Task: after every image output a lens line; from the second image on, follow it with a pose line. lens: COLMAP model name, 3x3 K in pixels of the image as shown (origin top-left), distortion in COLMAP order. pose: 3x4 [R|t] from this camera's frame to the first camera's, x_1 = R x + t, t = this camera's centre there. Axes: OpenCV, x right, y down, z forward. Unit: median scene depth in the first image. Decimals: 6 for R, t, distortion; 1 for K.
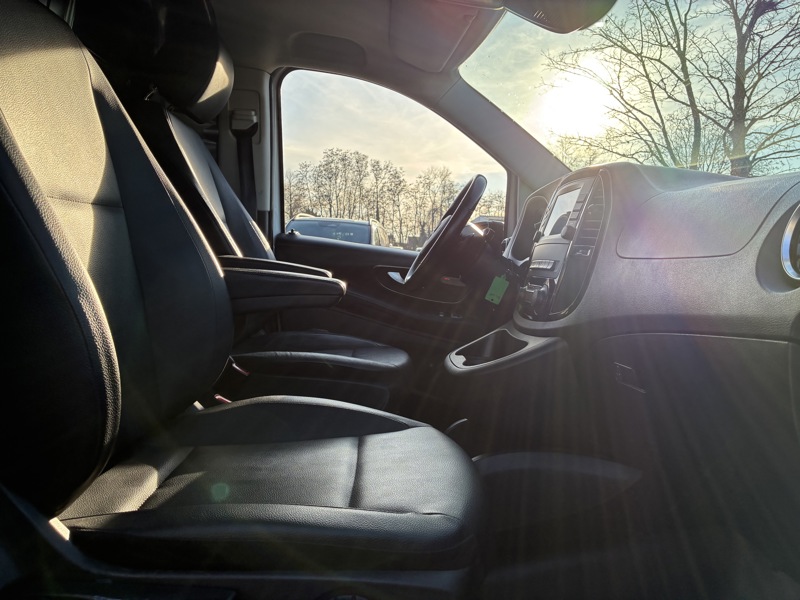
lens RADIAL K [[610.3, 0, 400.0], [0, 610.3, 300.0], [0, 0, 1]] dist [0.010151, -0.071755]
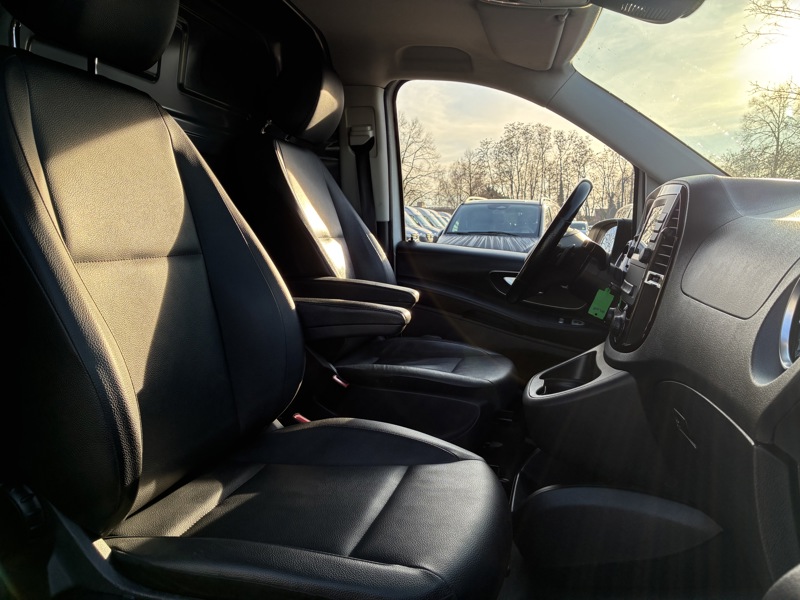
lens RADIAL K [[610.3, 0, 400.0], [0, 610.3, 300.0], [0, 0, 1]] dist [0.010151, -0.071755]
pose [[0.953031, -0.002831, -0.302860, 0.116139], [0.015302, 0.999129, 0.038814, -0.049242], [0.302487, -0.041626, 0.952244, 0.010333]]
